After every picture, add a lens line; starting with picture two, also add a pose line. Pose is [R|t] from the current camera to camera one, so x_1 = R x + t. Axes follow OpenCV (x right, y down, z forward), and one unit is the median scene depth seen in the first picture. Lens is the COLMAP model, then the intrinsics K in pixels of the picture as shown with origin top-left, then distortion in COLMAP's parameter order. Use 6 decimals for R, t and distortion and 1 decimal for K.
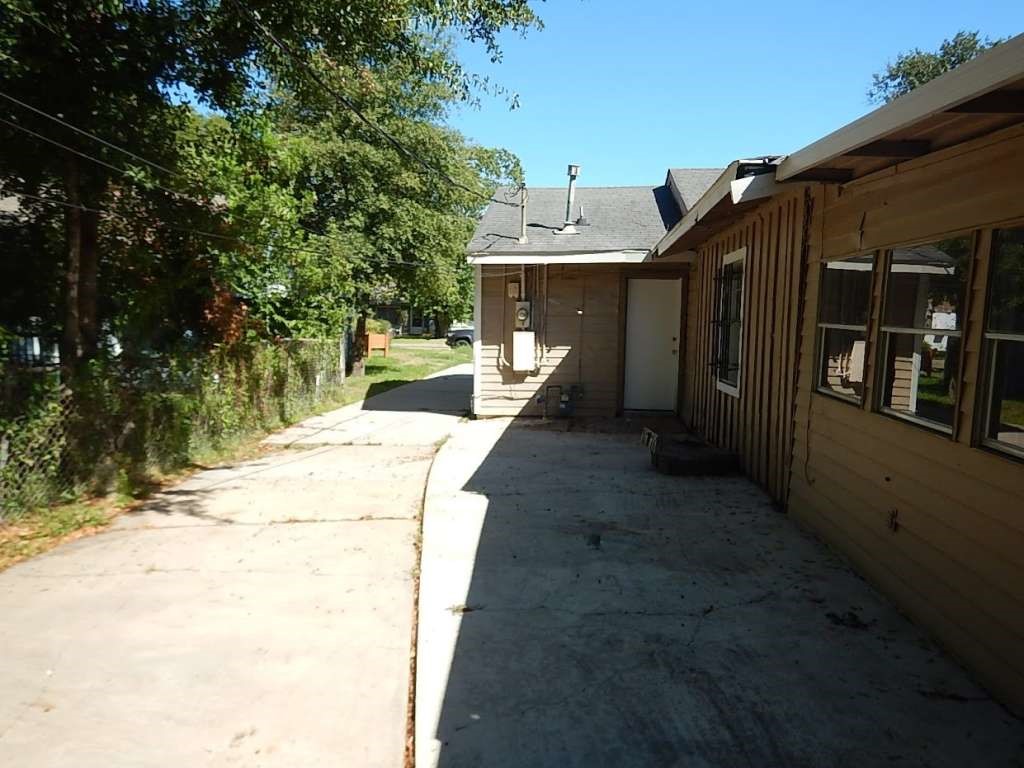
lens RADIAL K [[725.0, 0, 512.0], [0, 725.0, 384.0], [0, 0, 1]] dist [-0.000385, -0.000235]
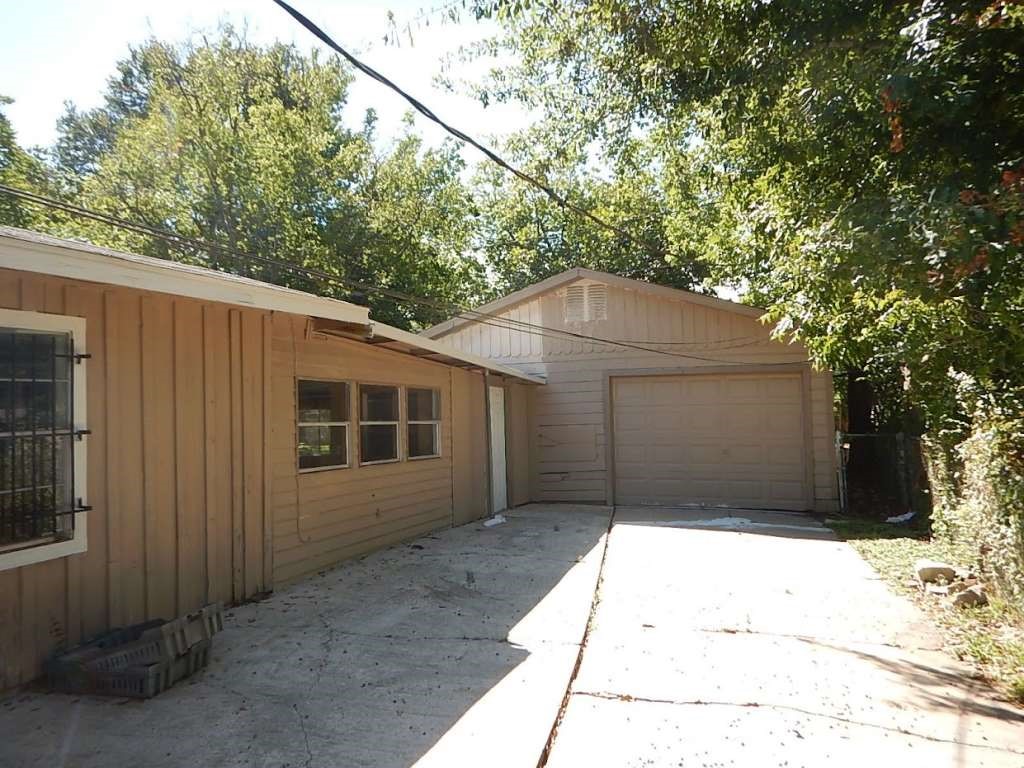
lens RADIAL K [[725.0, 0, 512.0], [0, 725.0, 384.0], [0, 0, 1]] dist [-0.000385, -0.000235]
pose [[-0.969054, 0.012343, 0.246538, -0.246262], [0.032487, 0.996439, 0.077808, -0.190953], [-0.244700, 0.083409, -0.966005, 1.781668]]
